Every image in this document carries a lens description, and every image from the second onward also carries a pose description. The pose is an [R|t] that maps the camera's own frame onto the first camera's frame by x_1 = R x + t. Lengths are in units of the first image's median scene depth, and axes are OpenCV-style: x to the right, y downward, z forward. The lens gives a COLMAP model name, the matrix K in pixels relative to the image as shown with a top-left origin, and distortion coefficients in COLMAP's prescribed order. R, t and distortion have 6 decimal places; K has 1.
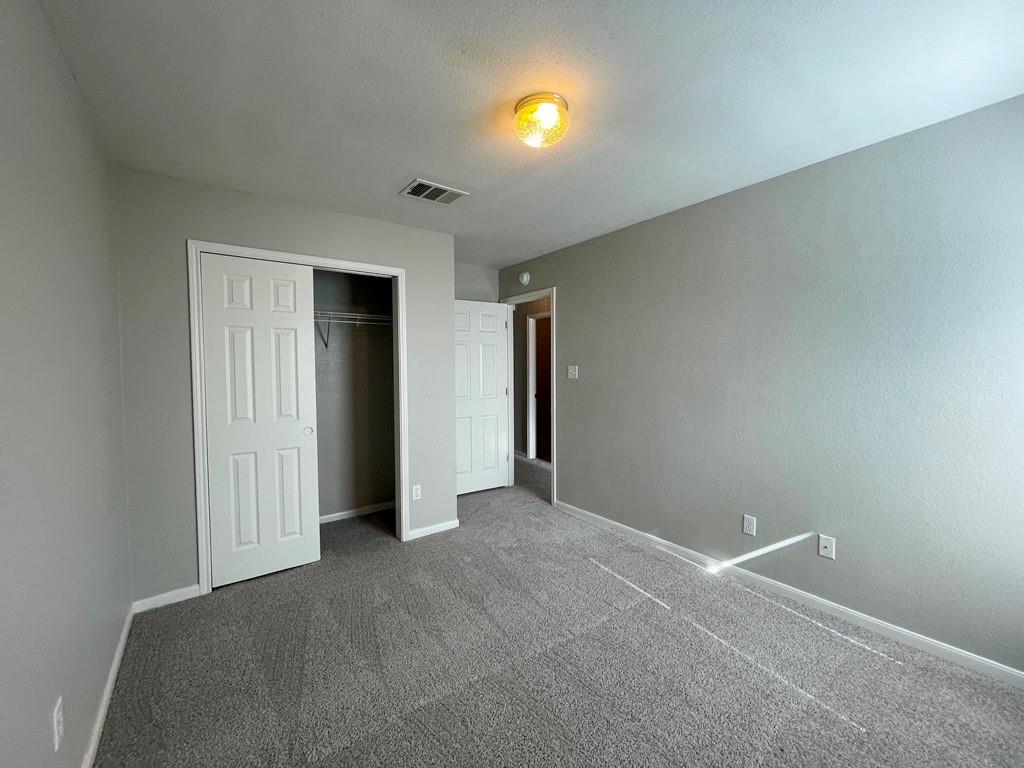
lens RADIAL K [[414.7, 0, 511.2], [0, 414.7, 383.0], [0, 0, 1]] dist [-0.003150, 0.001127]
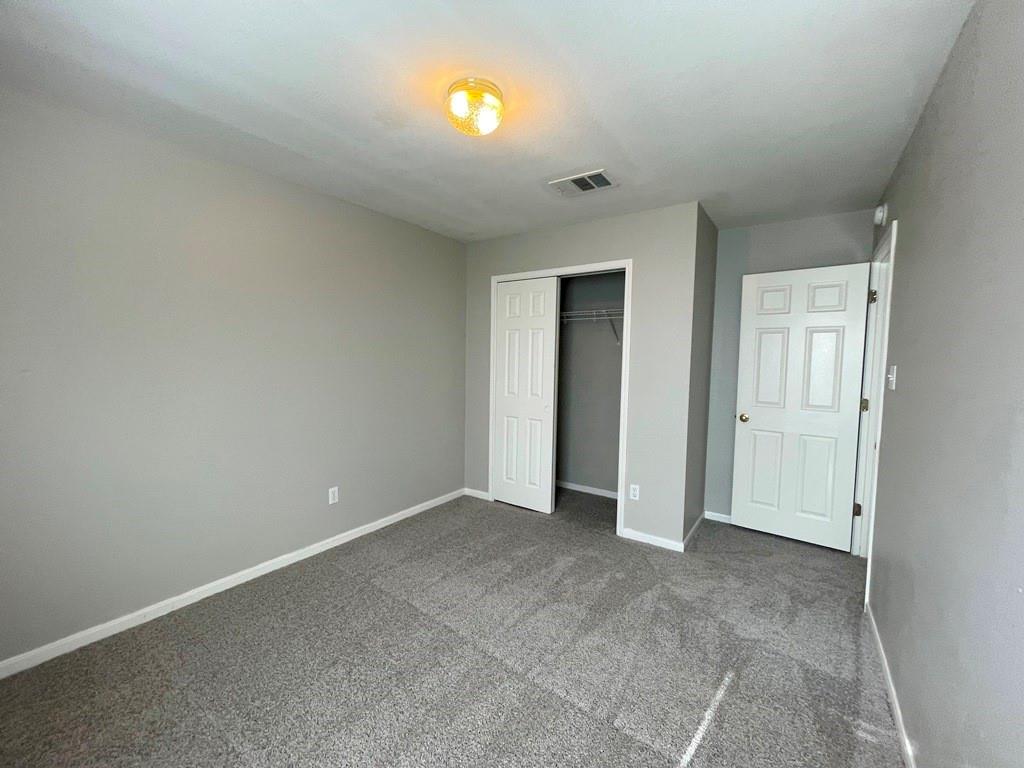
lens RADIAL K [[414.7, 0, 510.8], [0, 414.7, 383.2], [0, 0, 1]] dist [-0.003150, 0.001127]
pose [[0.315574, 0.070948, -0.946245, 0.639908], [-0.058697, 0.996751, 0.055159, -0.024347], [0.947084, 0.038135, 0.318713, 0.472626]]
